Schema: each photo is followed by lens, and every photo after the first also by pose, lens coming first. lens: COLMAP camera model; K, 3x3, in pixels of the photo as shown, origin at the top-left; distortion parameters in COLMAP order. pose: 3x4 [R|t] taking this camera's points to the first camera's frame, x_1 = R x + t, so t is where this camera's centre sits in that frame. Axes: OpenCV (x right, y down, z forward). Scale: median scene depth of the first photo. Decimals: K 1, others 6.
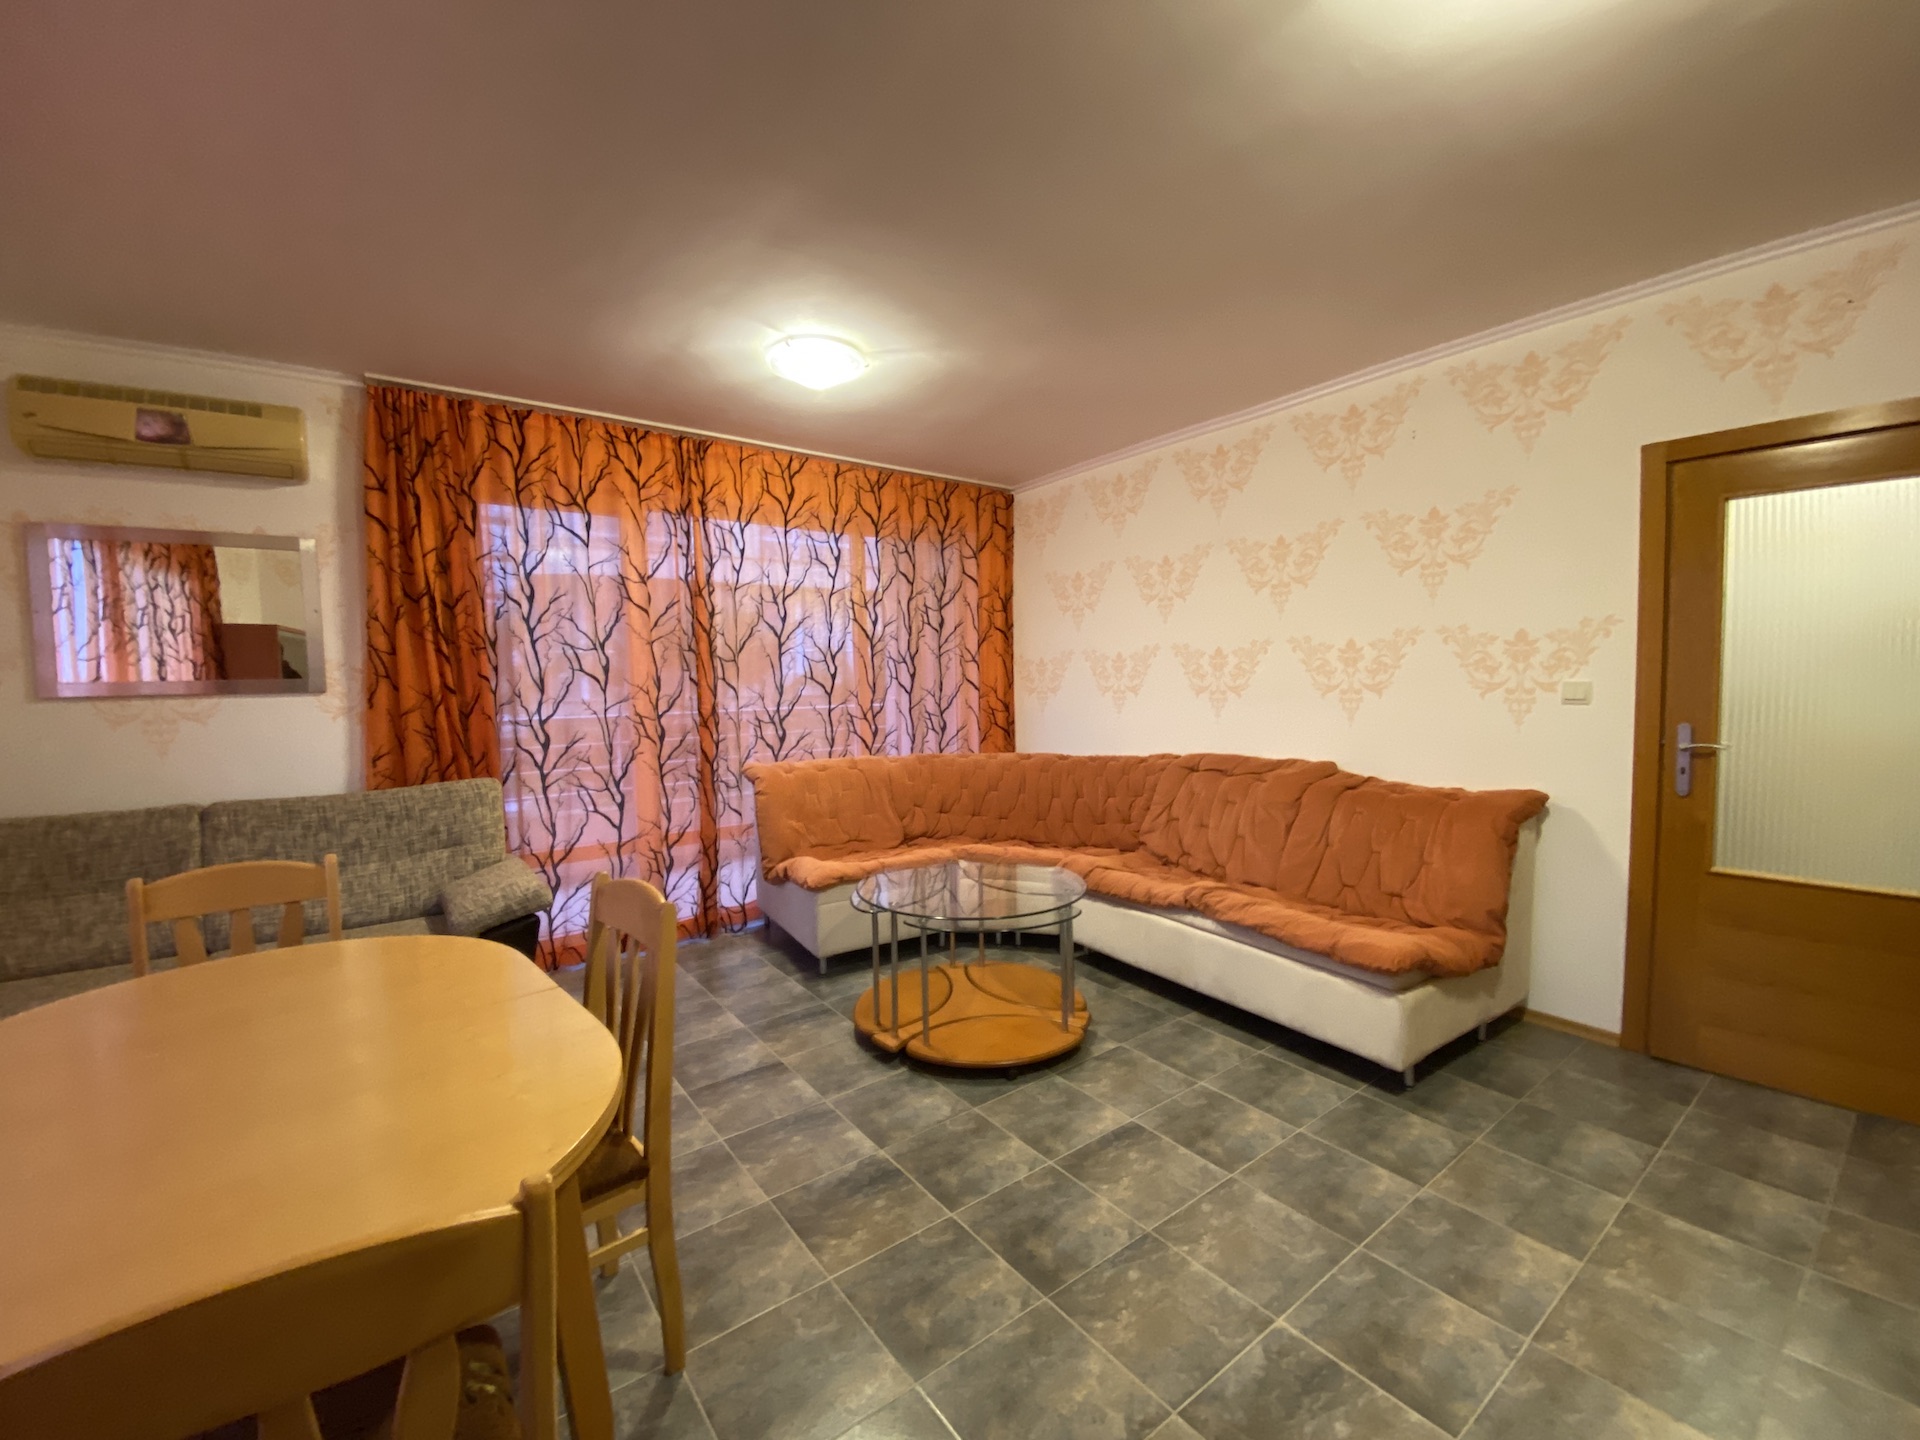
lens RADIAL K [[782.1, 0, 954.9], [0, 782.1, 730.8], [0, 0, 1]] dist [0.013976, -0.016480]
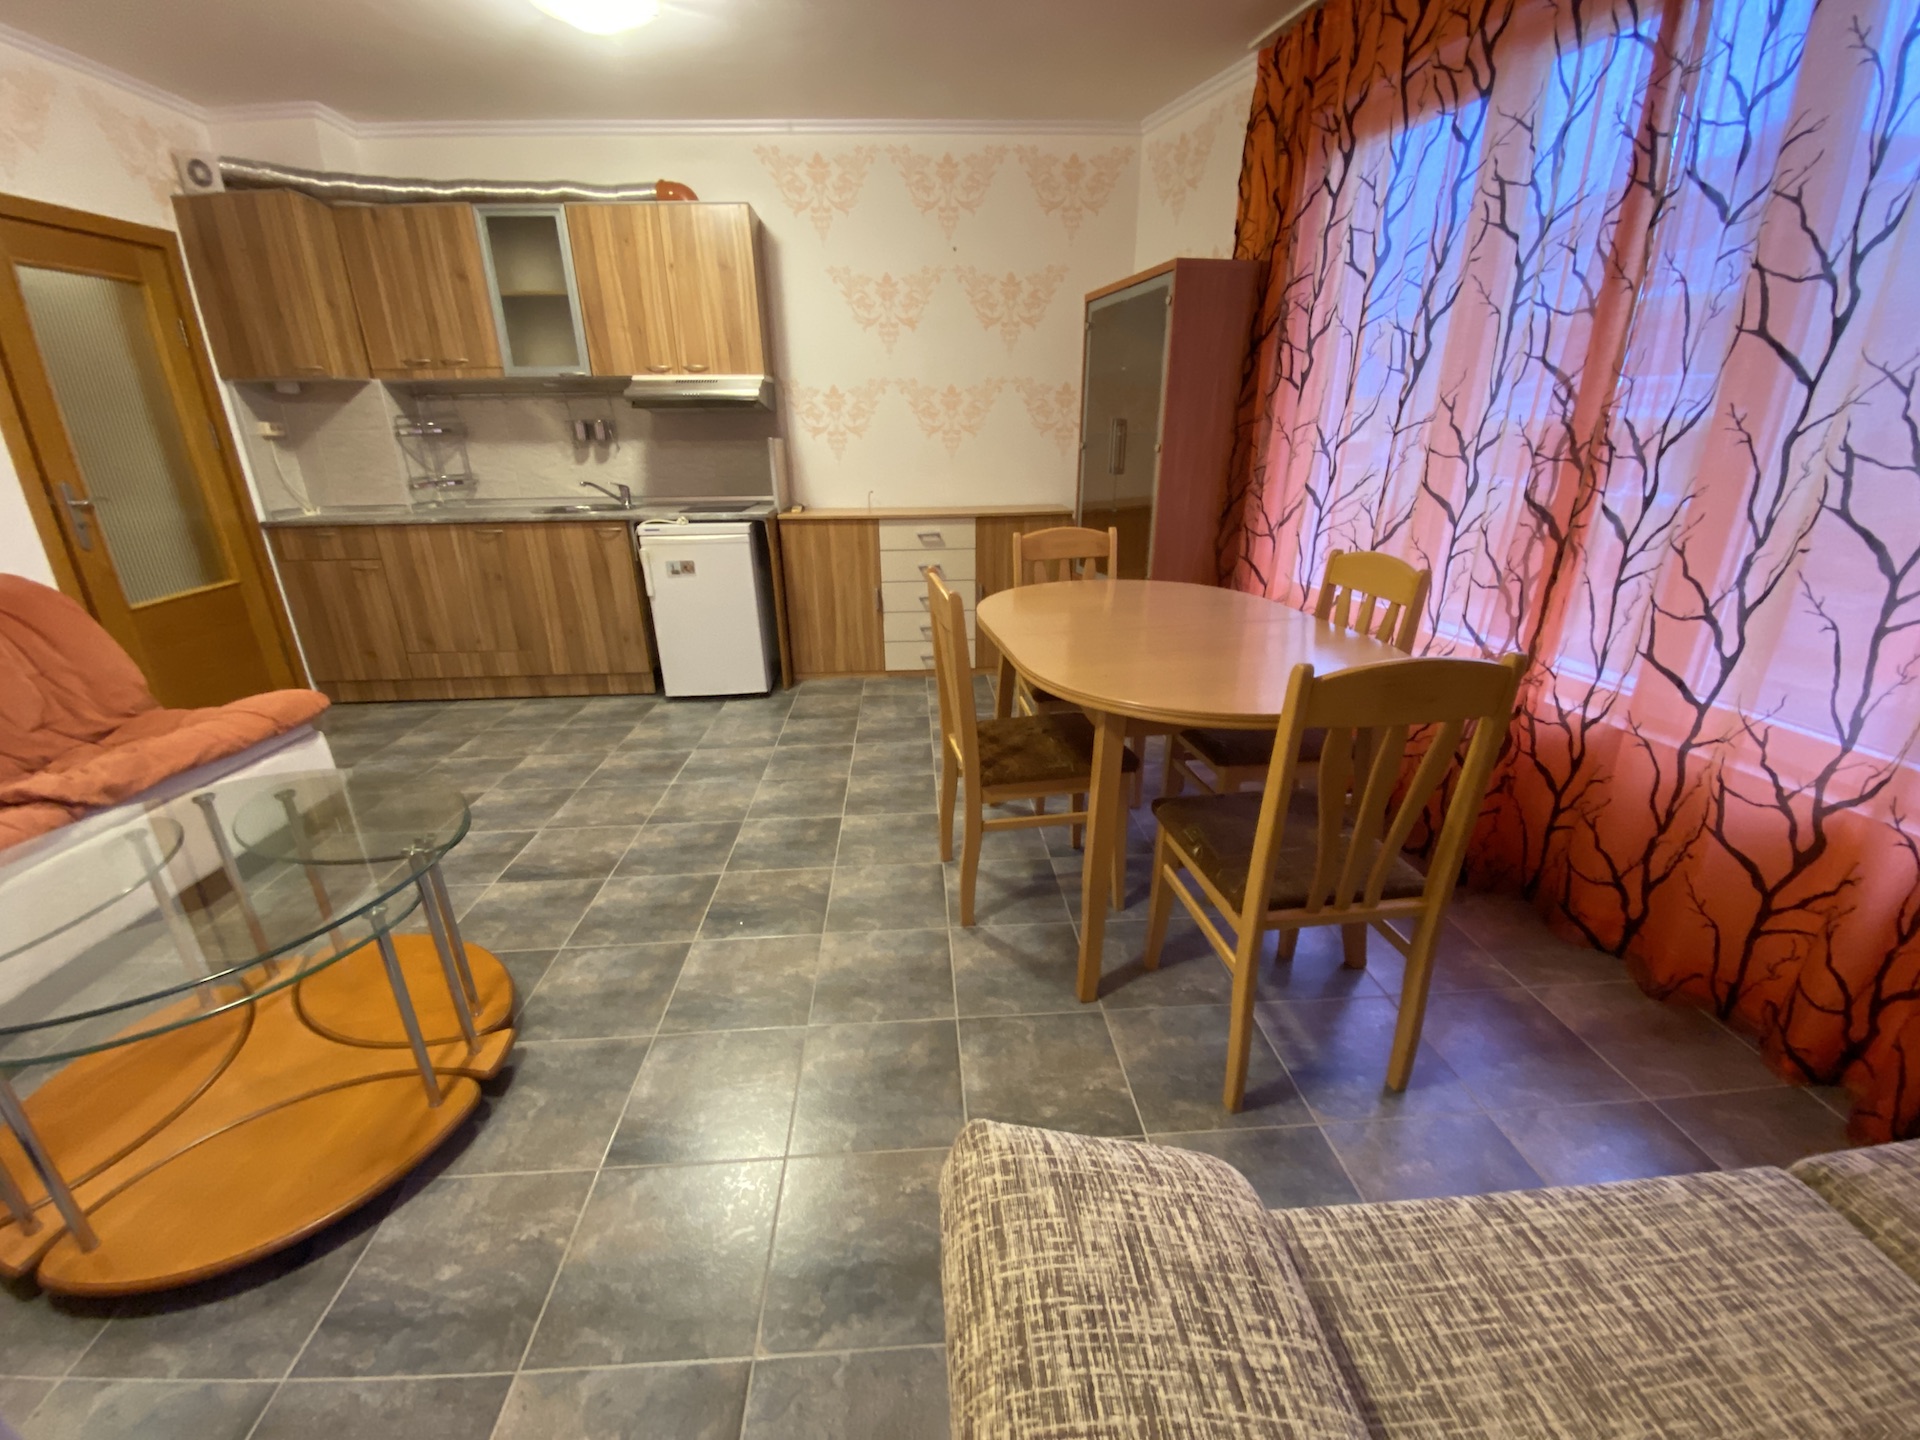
lens RADIAL K [[782.1, 0, 954.9], [0, 782.1, 730.8], [0, 0, 1]] dist [0.013976, -0.016480]
pose [[-0.837406, -0.170256, 0.519388, -0.661716], [0.059665, 0.916096, 0.396495, -0.035408], [-0.543315, 0.363016, -0.756986, 1.207421]]
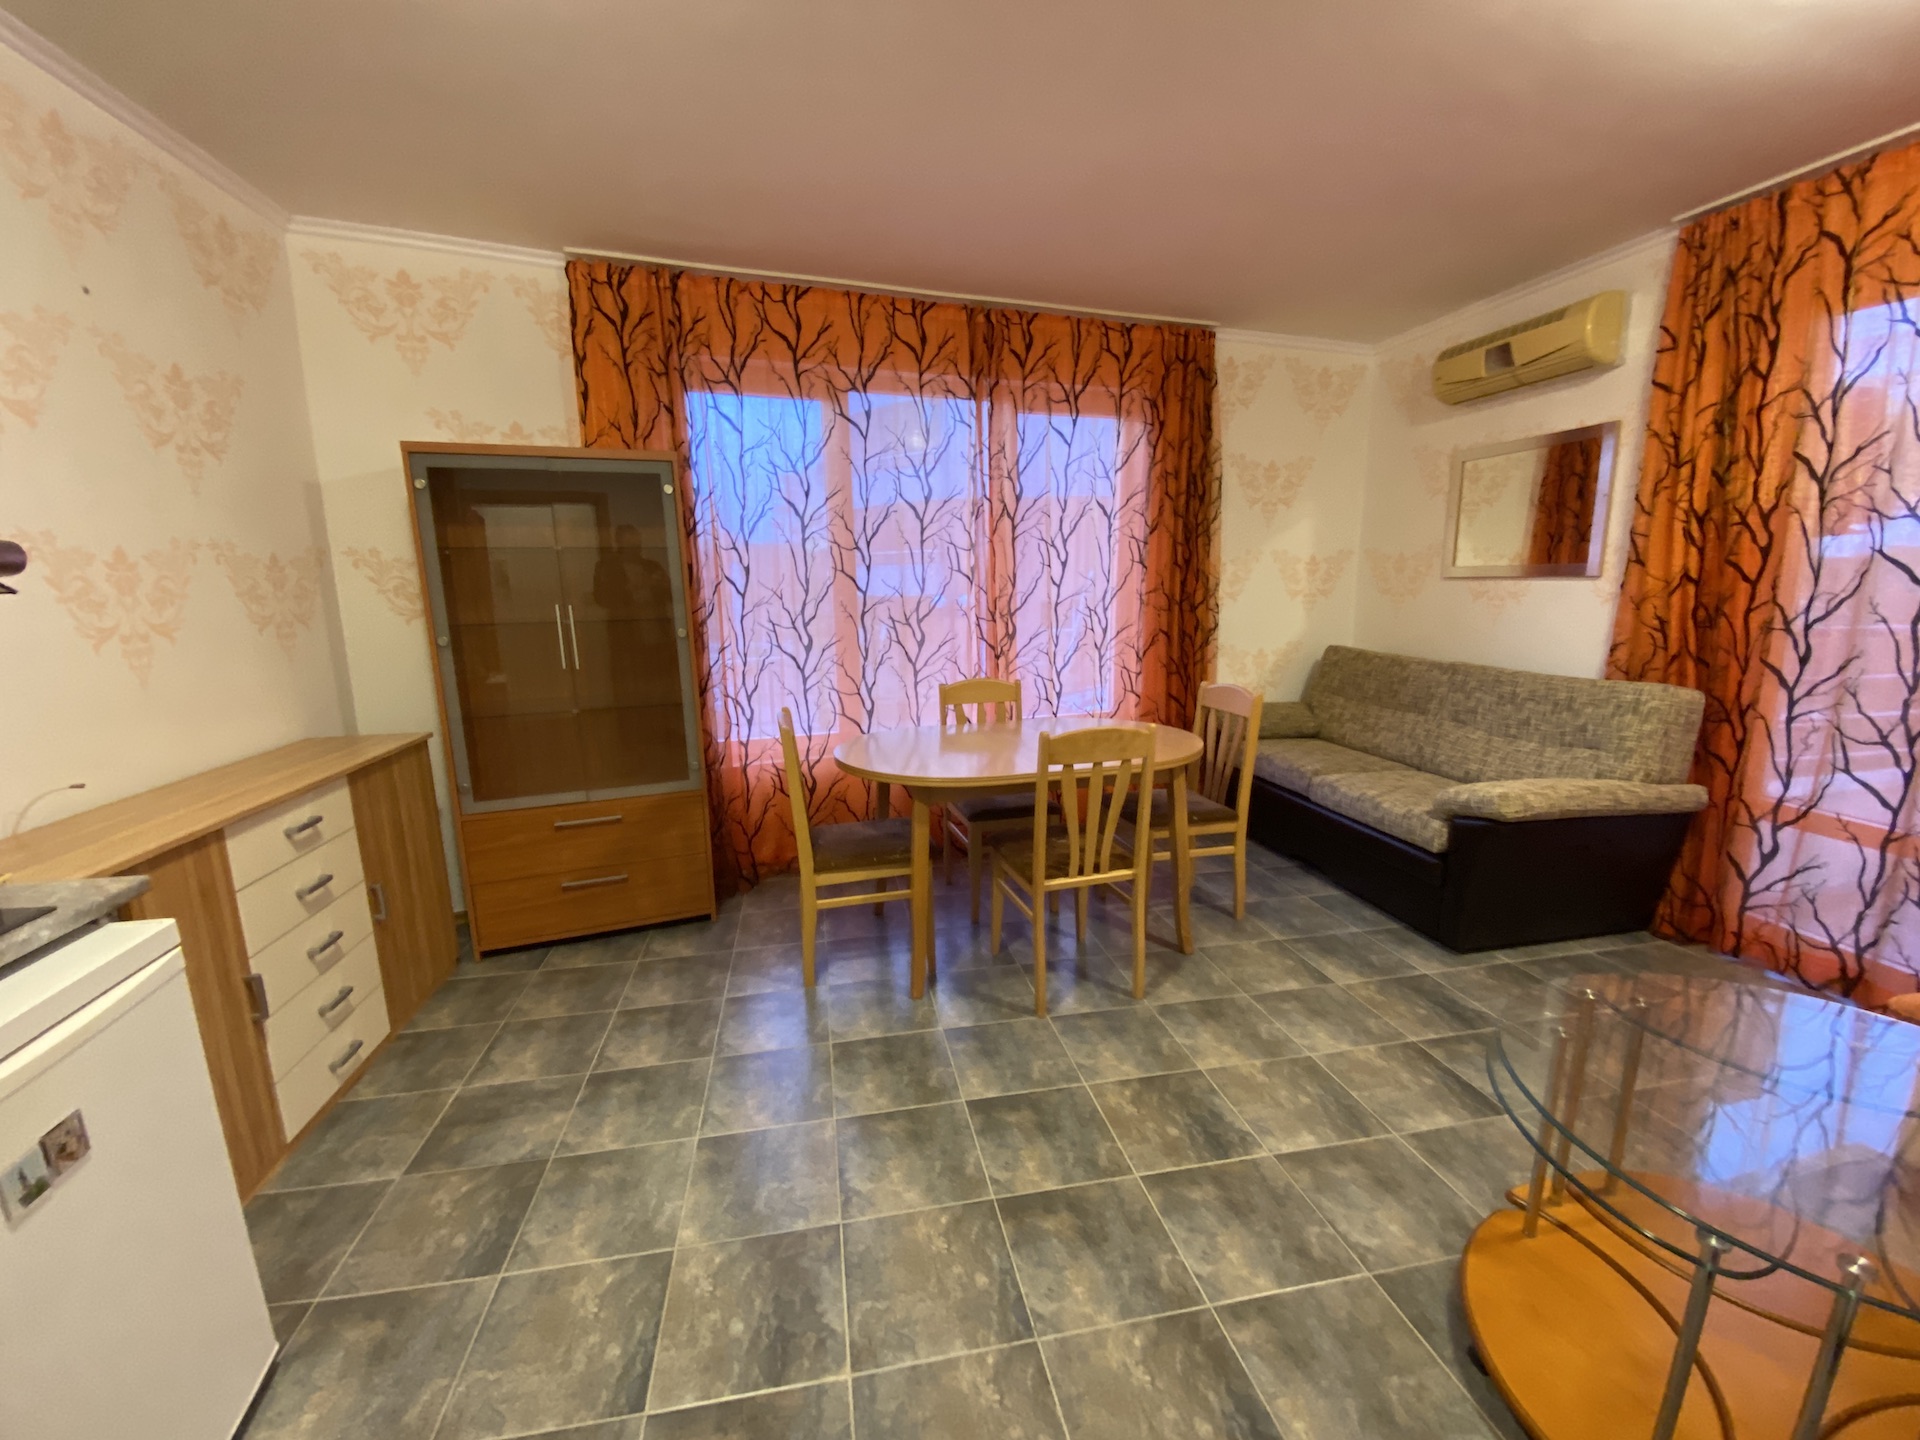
lens RADIAL K [[776.0, 0, 951.7], [0, 776.0, 734.1], [0, 0, 1]] dist [0.022892, -0.021448]
pose [[-0.440795, 0.197114, -0.875697, 0.585759], [-0.031653, 0.971570, 0.234627, -0.073354], [0.897049, 0.131141, -0.422024, 0.826632]]
